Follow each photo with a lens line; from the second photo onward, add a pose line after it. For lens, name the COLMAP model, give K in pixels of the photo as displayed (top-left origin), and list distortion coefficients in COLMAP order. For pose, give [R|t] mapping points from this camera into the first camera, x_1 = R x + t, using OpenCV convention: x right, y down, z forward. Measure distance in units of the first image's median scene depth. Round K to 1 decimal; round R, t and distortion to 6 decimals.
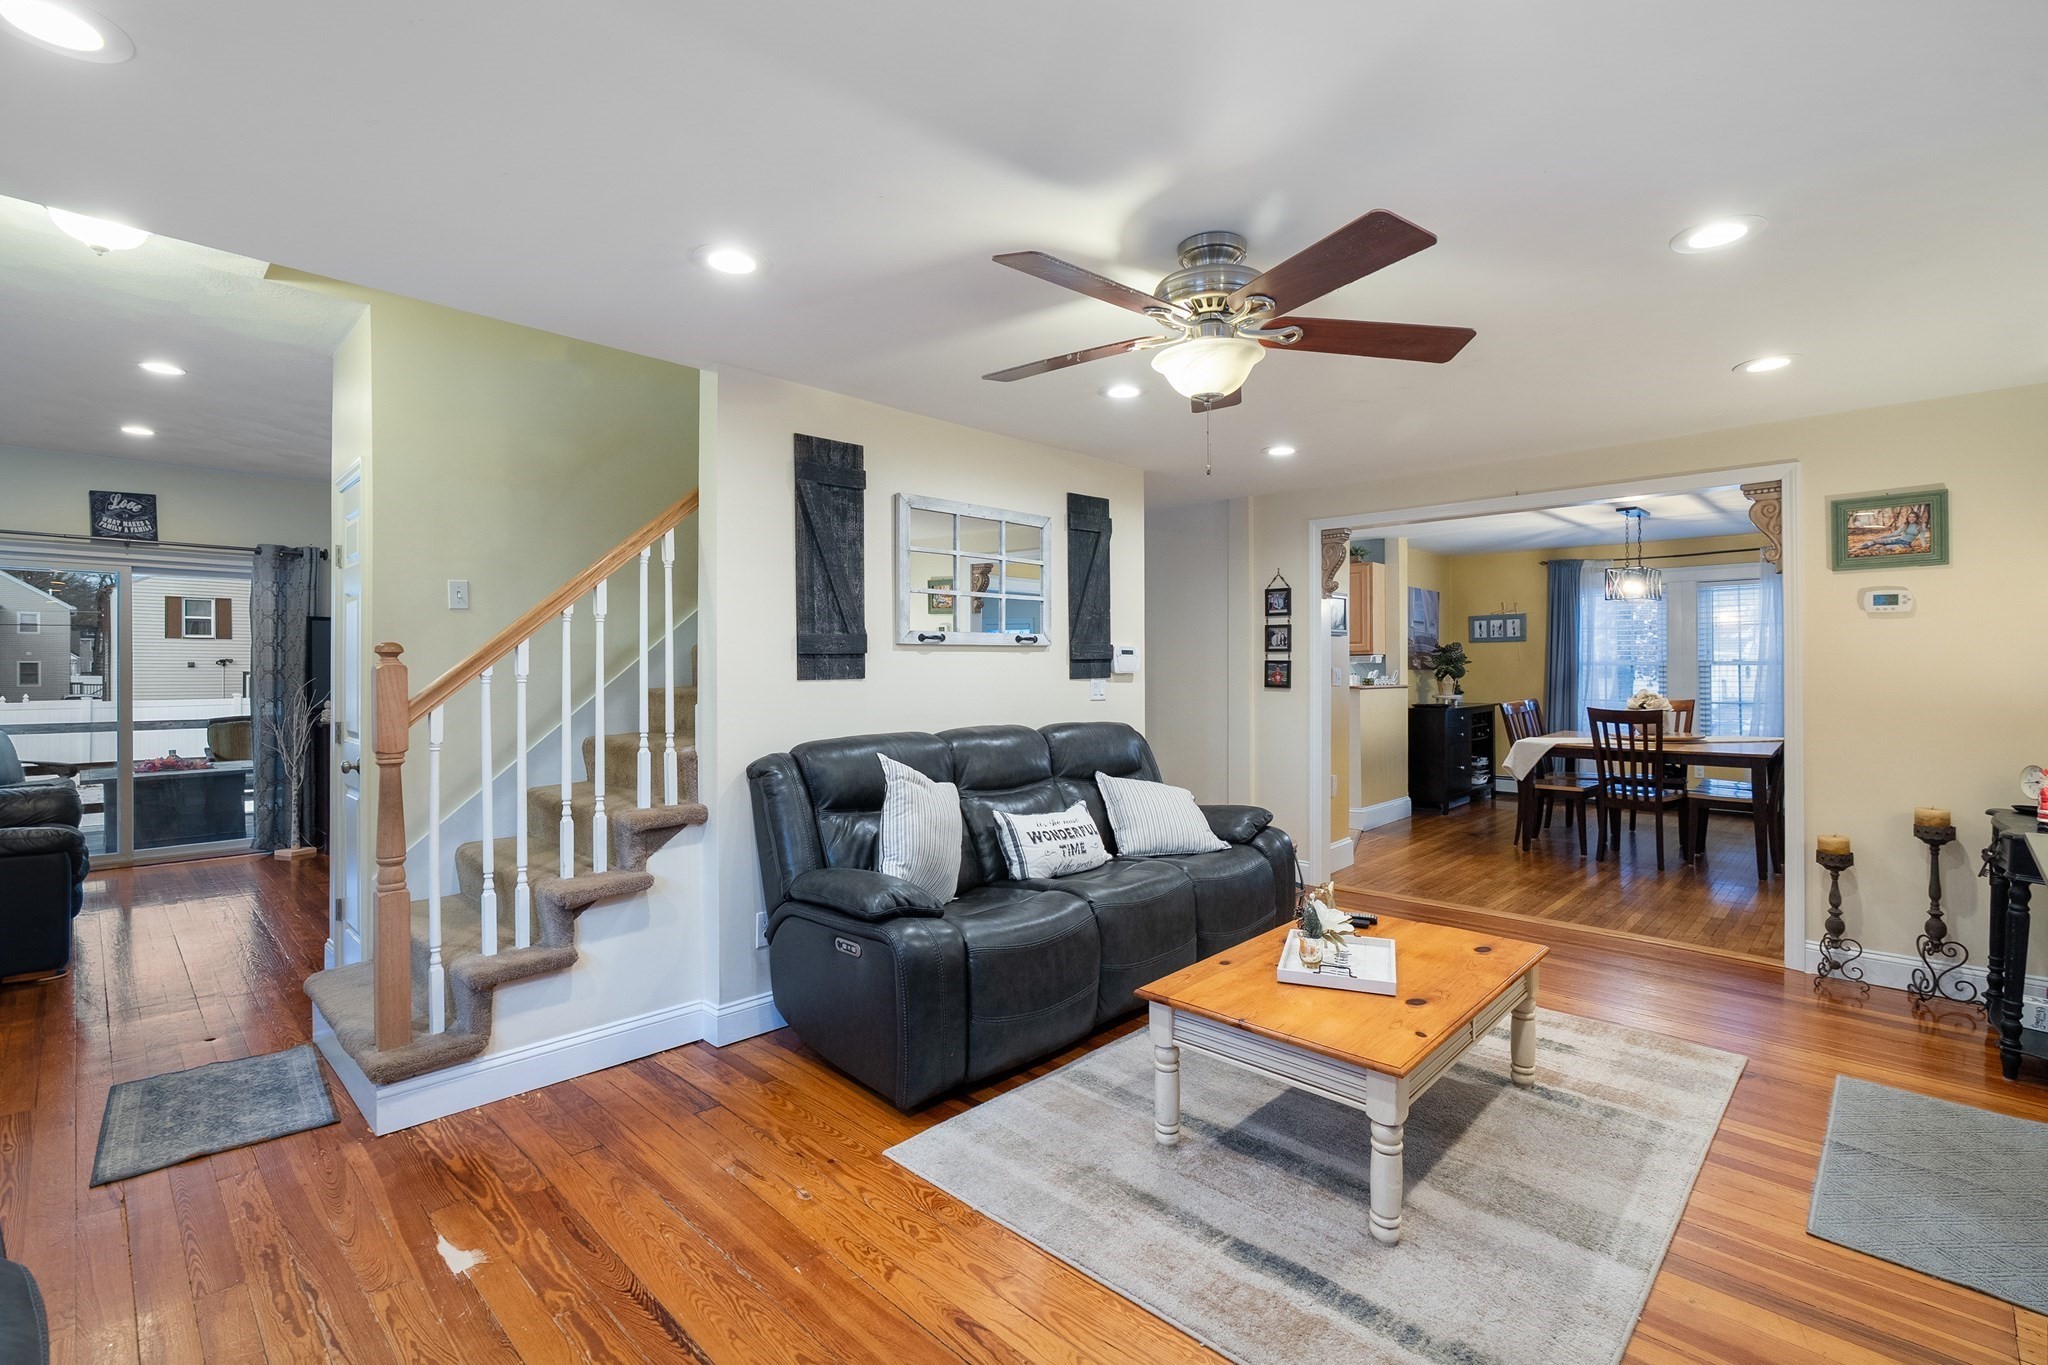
lens RADIAL K [[925.9, 0, 1020.8], [0, 925.9, 652.3], [0, 0, 1]] dist [-0.004488, -0.000597]
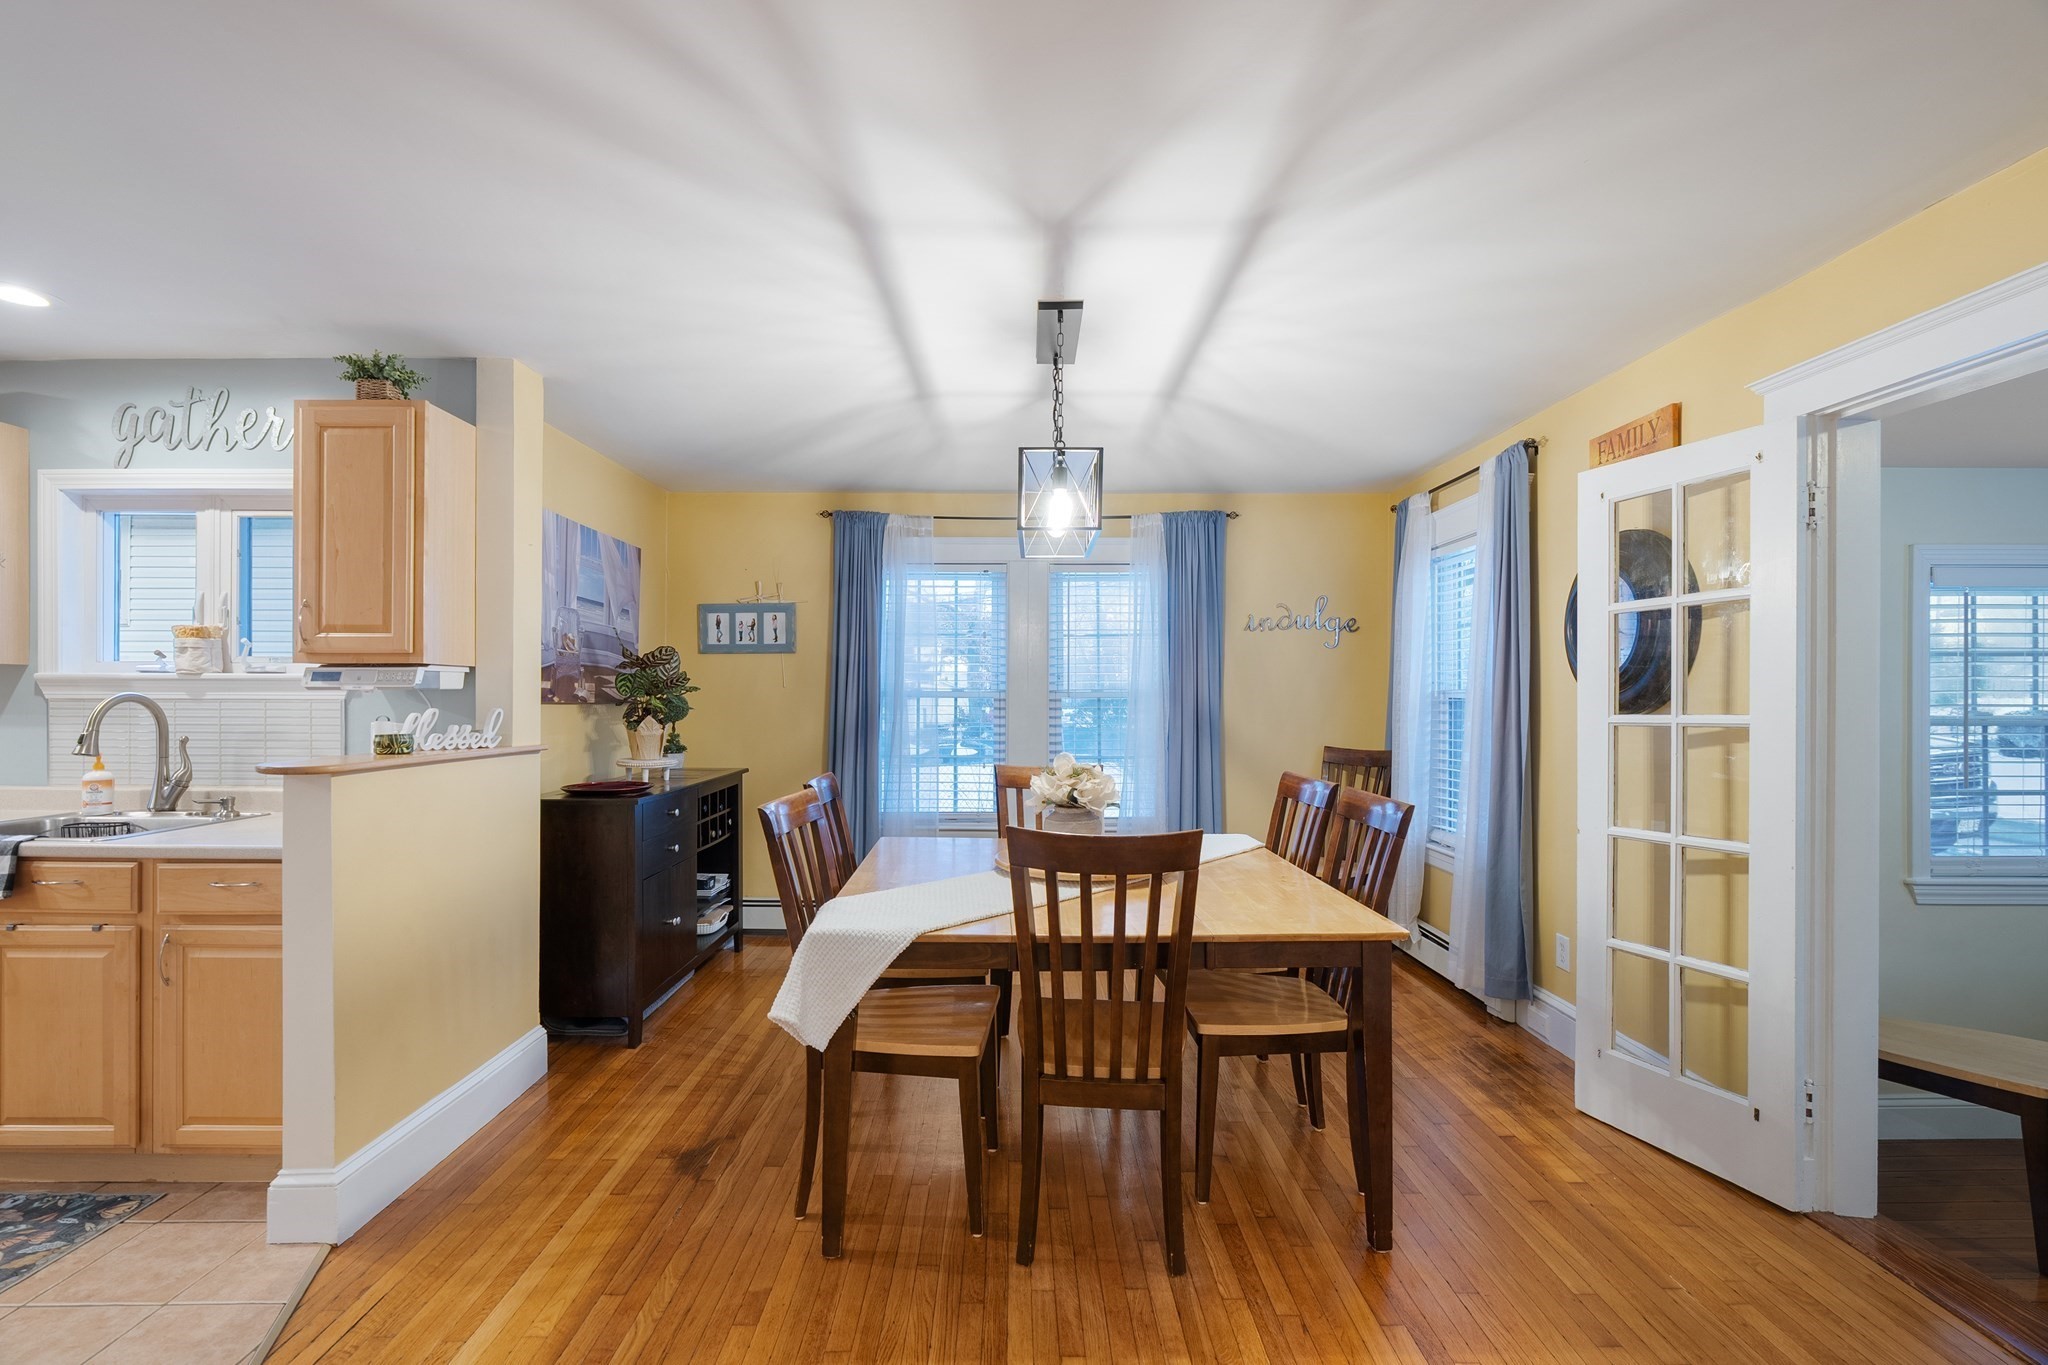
lens RADIAL K [[917.5, 0, 1024.0], [0, 917.5, 682.5], [0, 0, 1]] dist [-0.000988, -0.000121]
pose [[0.711980, 0.010258, 0.702125, 0.297476], [-0.010276, 0.999938, -0.004189, 0.008193], [-0.702125, -0.004233, 0.712041, 0.591089]]
